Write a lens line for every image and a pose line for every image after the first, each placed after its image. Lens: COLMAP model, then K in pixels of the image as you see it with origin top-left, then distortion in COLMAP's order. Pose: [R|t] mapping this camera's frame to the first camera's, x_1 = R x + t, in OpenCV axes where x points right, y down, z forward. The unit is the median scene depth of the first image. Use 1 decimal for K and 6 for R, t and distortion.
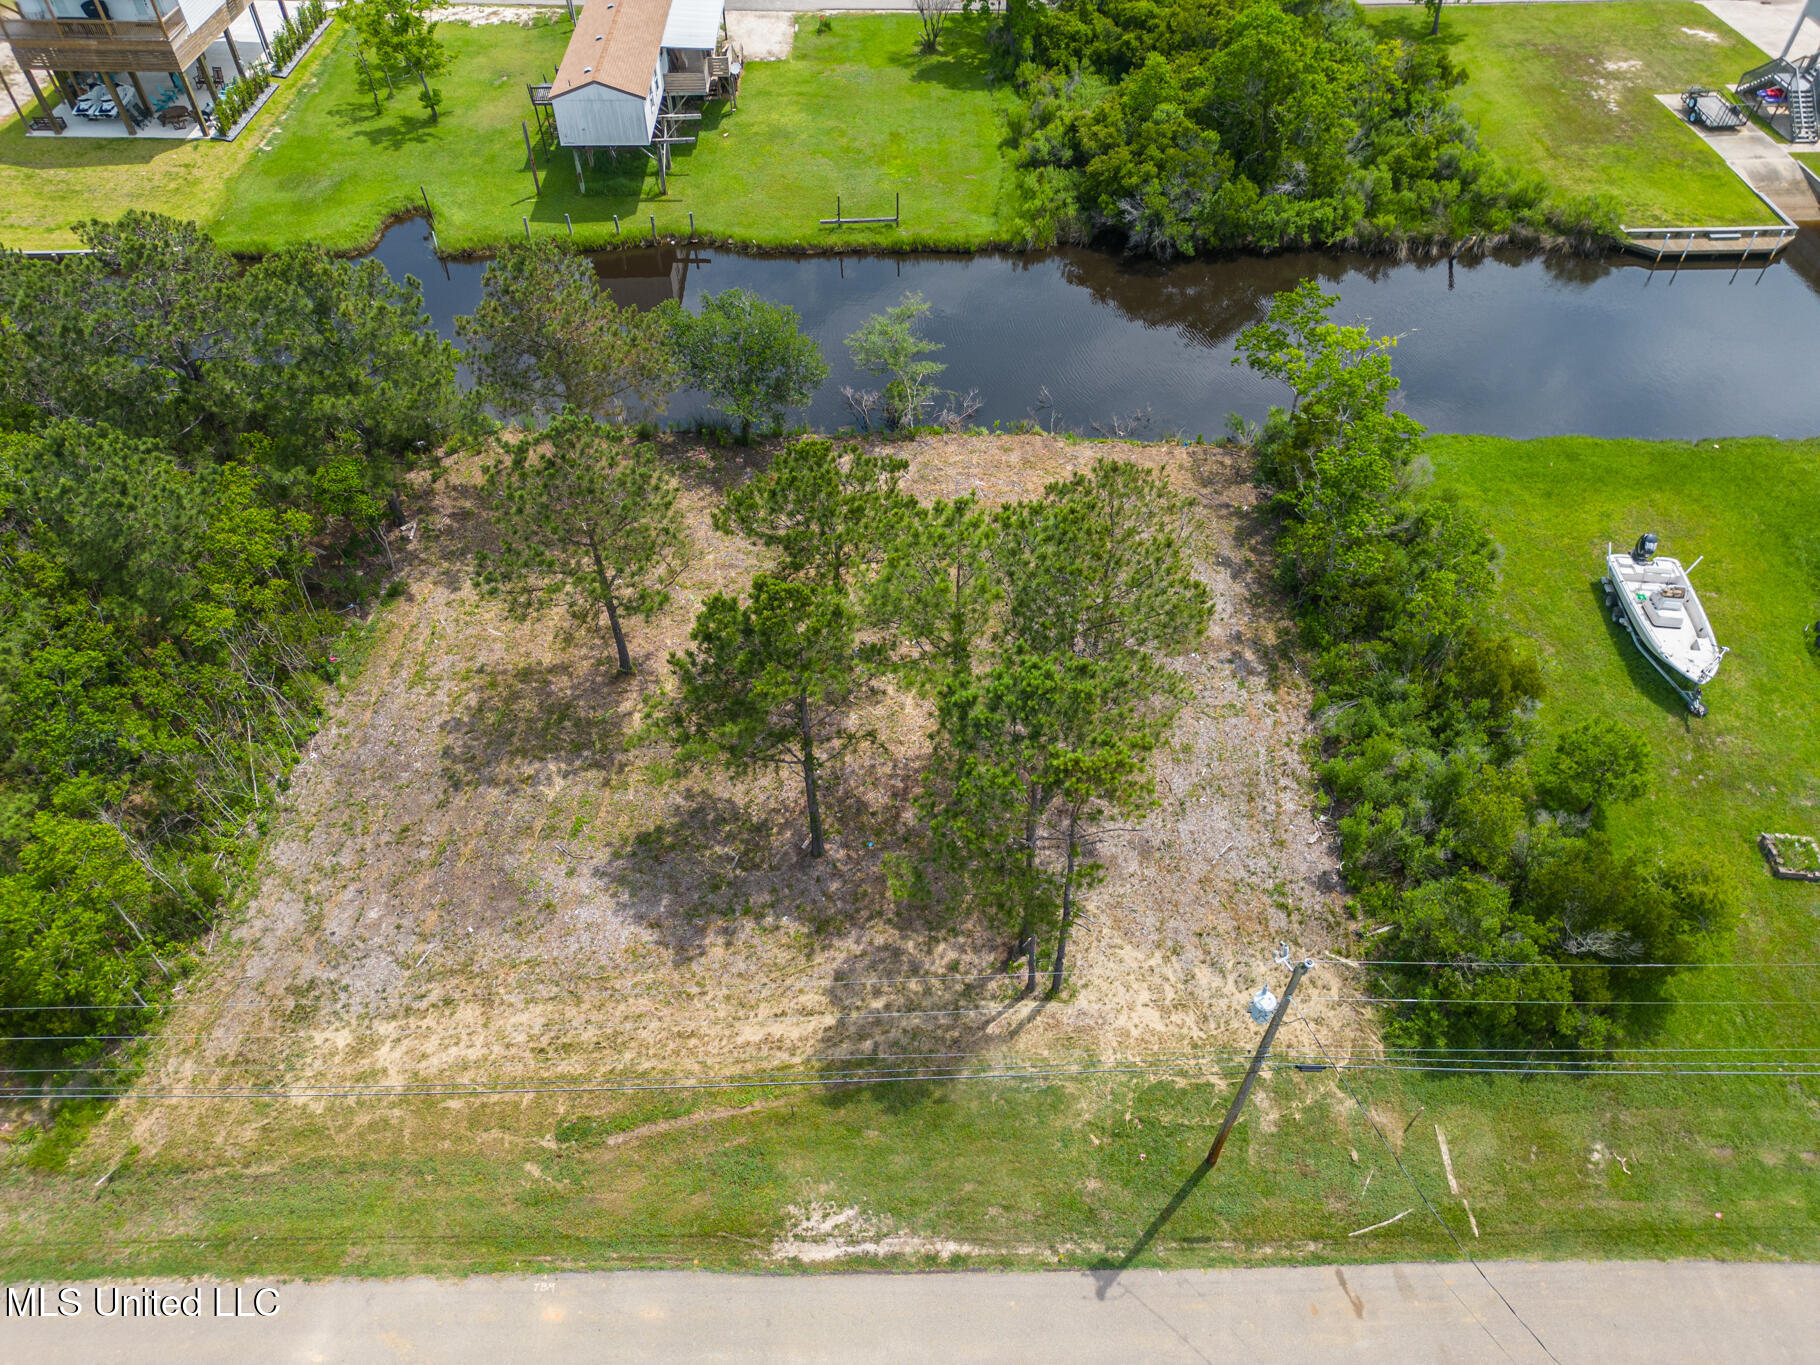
lens RADIAL K [[1278.7, 0, 910.0], [0, 1278.7, 682.5], [0, 0, 1]] dist [0.067524, -0.065098]
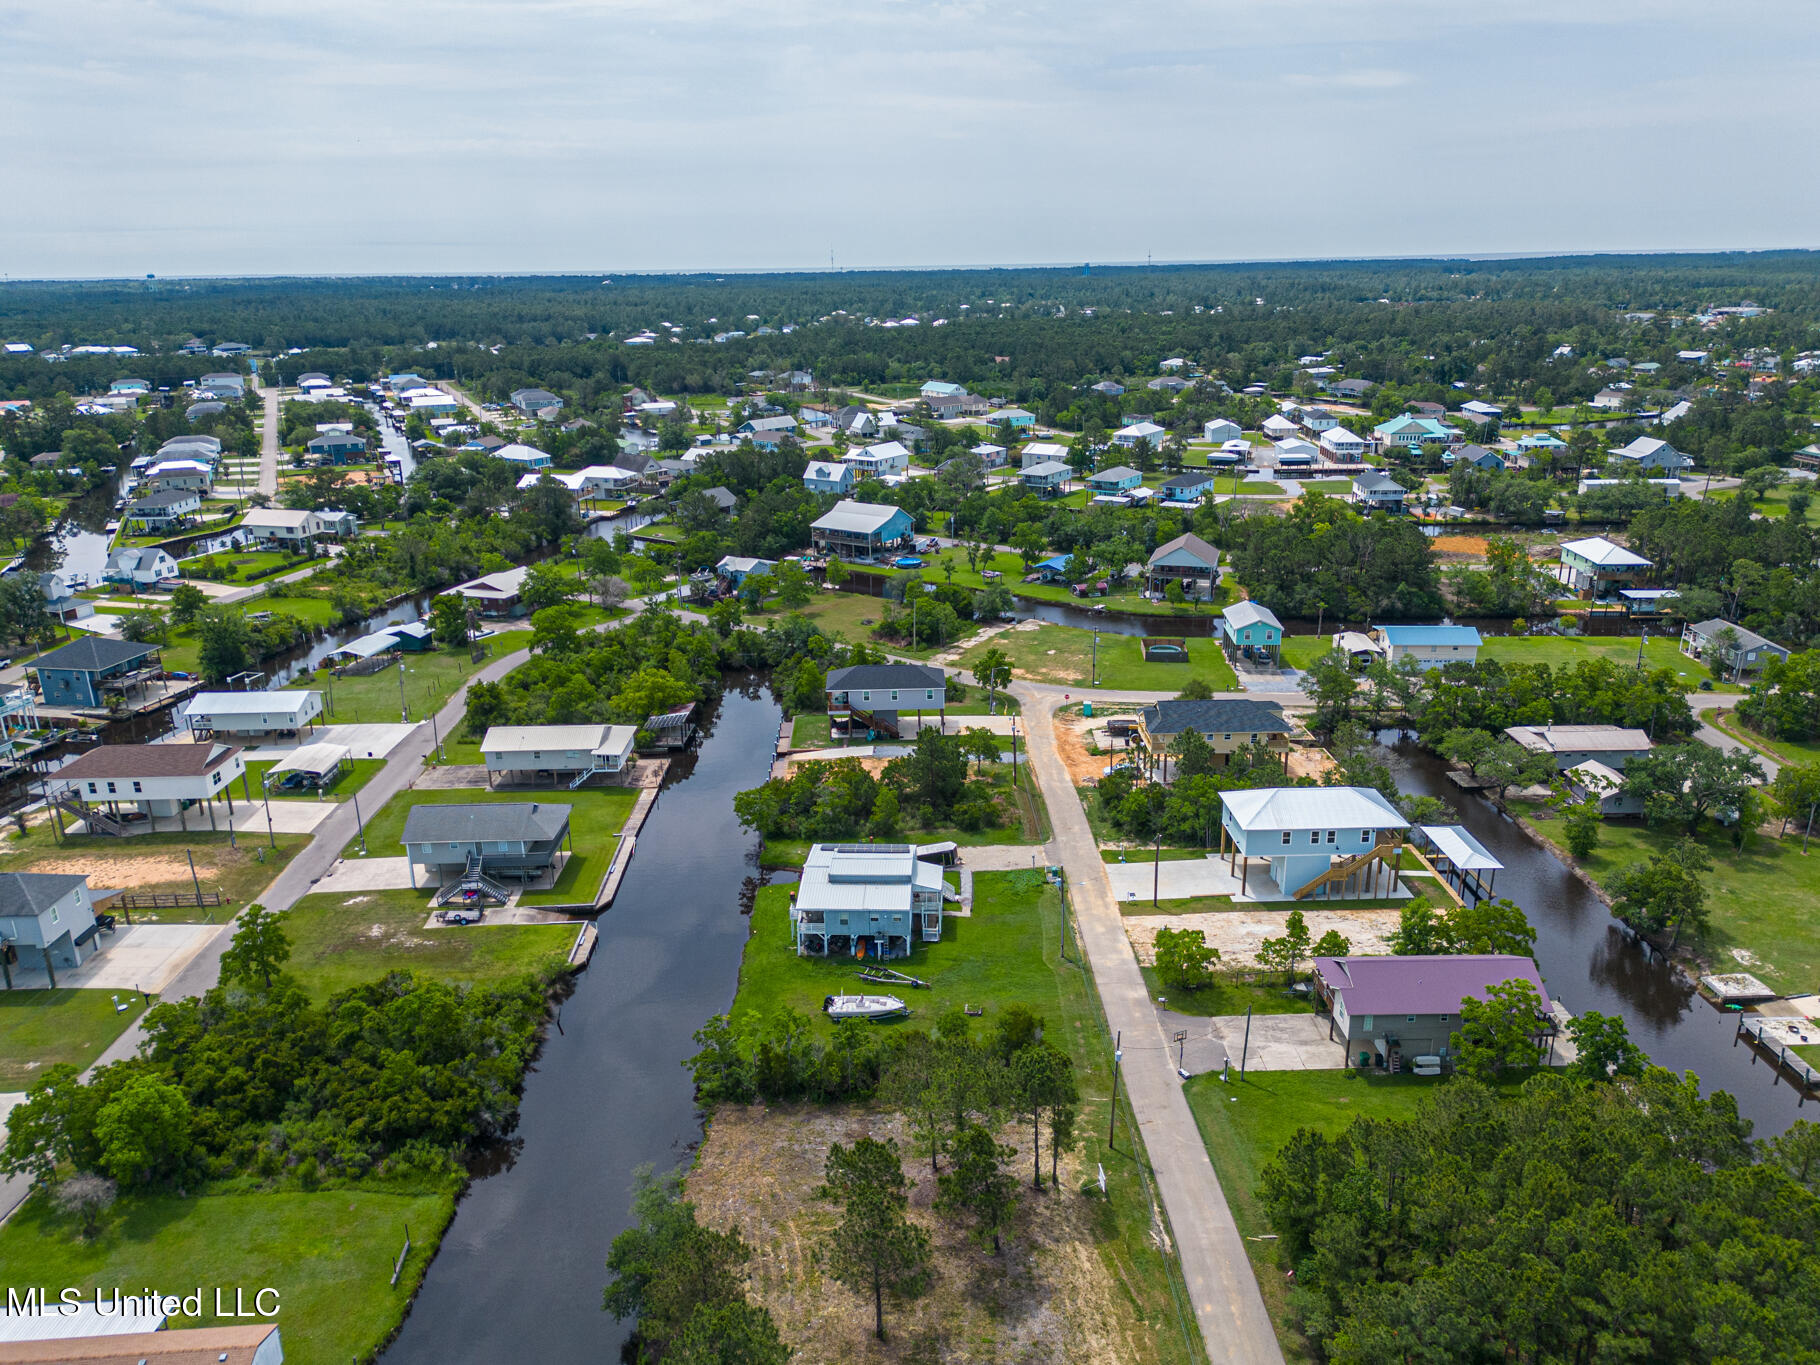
lens RADIAL K [[1278.7, 0, 910.0], [0, 1278.7, 682.5], [0, 0, 1]] dist [0.067524, -0.065098]
pose [[-0.005042, -0.303608, 0.952784, -1.665547], [0.736750, 0.643110, 0.208828, -0.939871], [-0.676147, 0.703016, 0.220440, -0.072608]]
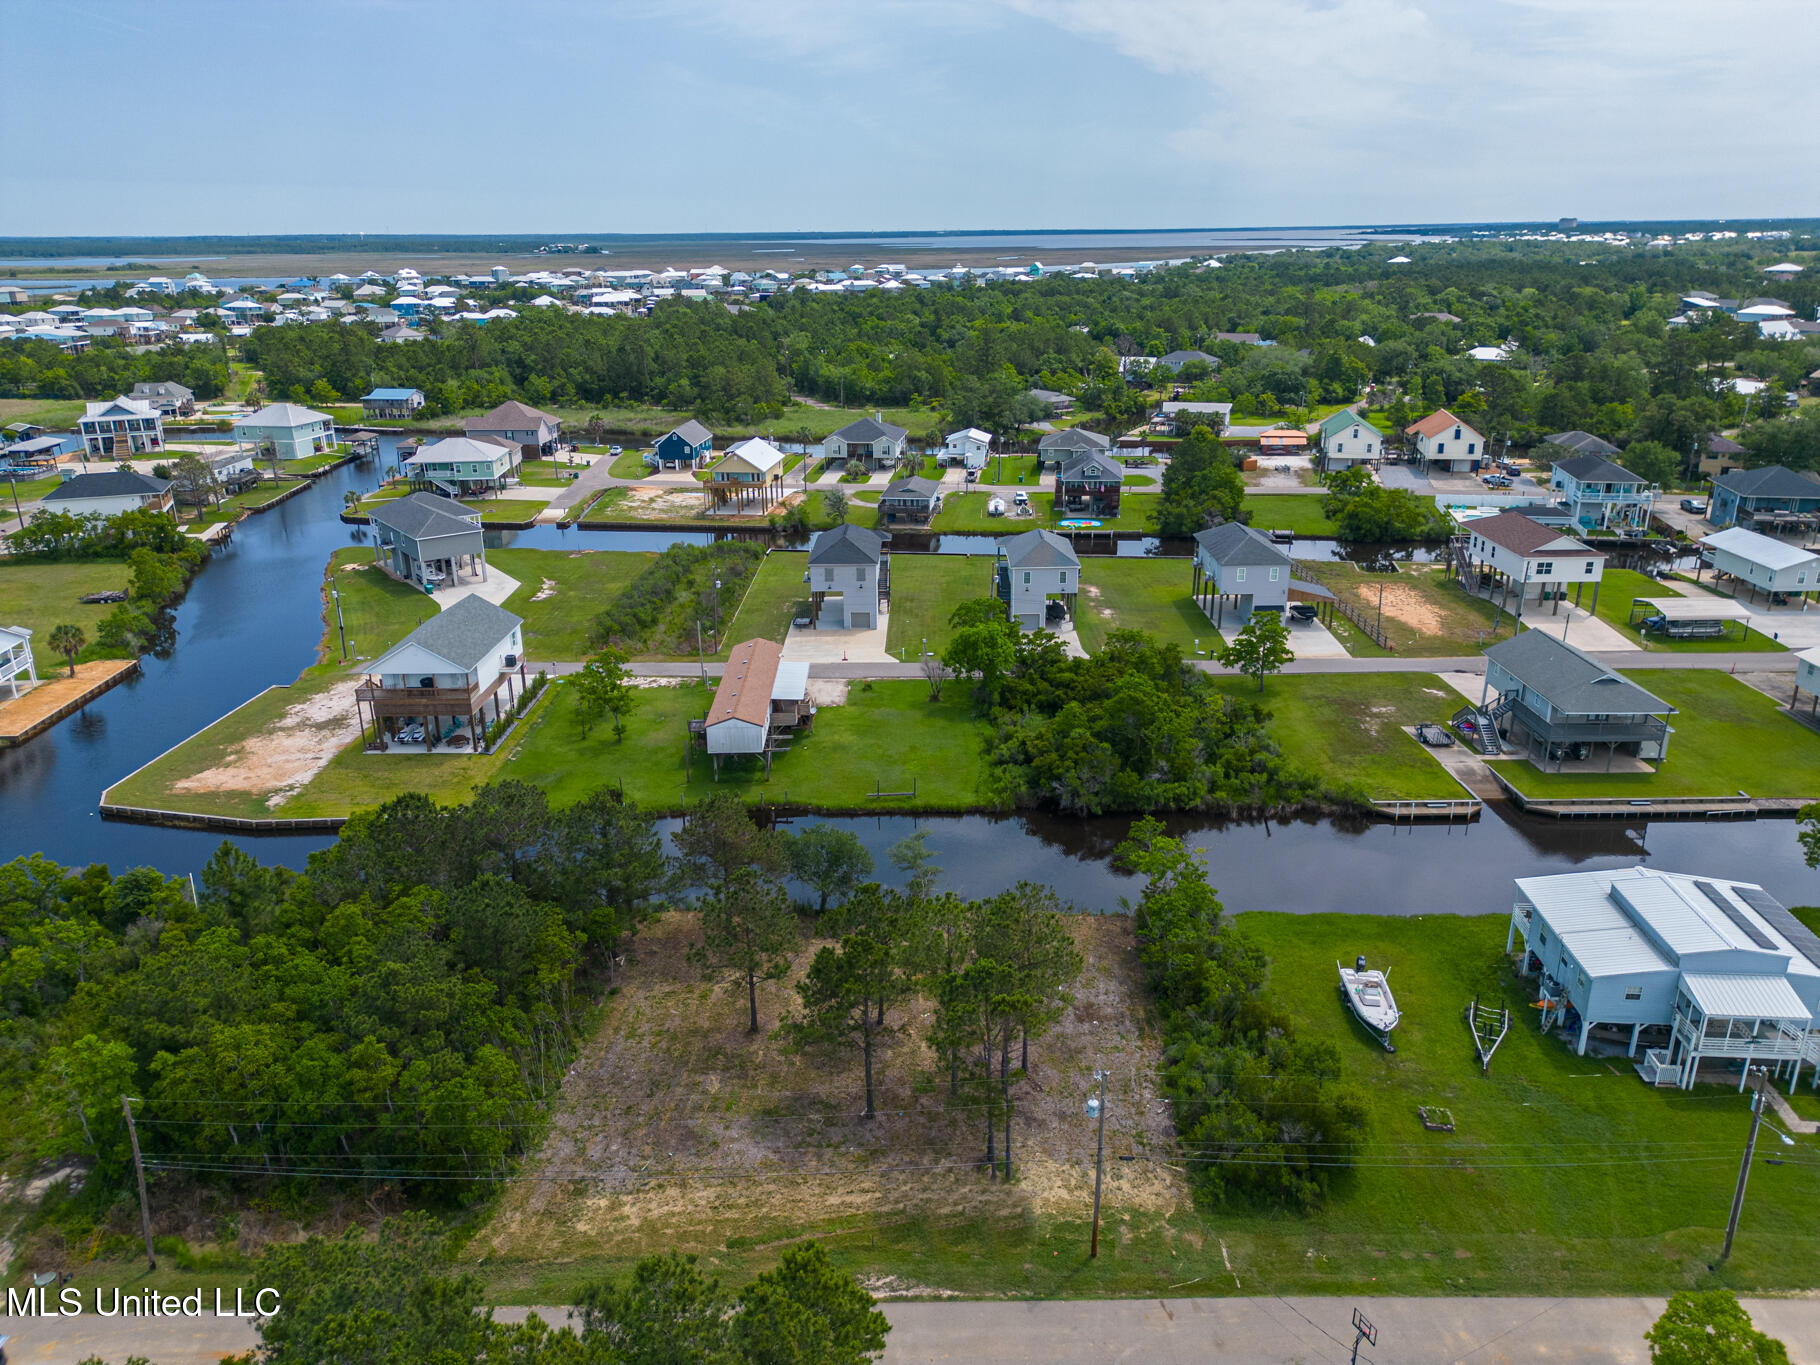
lens RADIAL K [[1278.7, 0, 910.0], [0, 1278.7, 682.5], [0, 0, 1]] dist [0.067524, -0.065098]
pose [[0.999959, -0.002718, -0.008608, -0.002349], [-0.001475, 0.891569, -0.452883, 0.347706], [0.008906, 0.452877, 0.891529, -0.700419]]
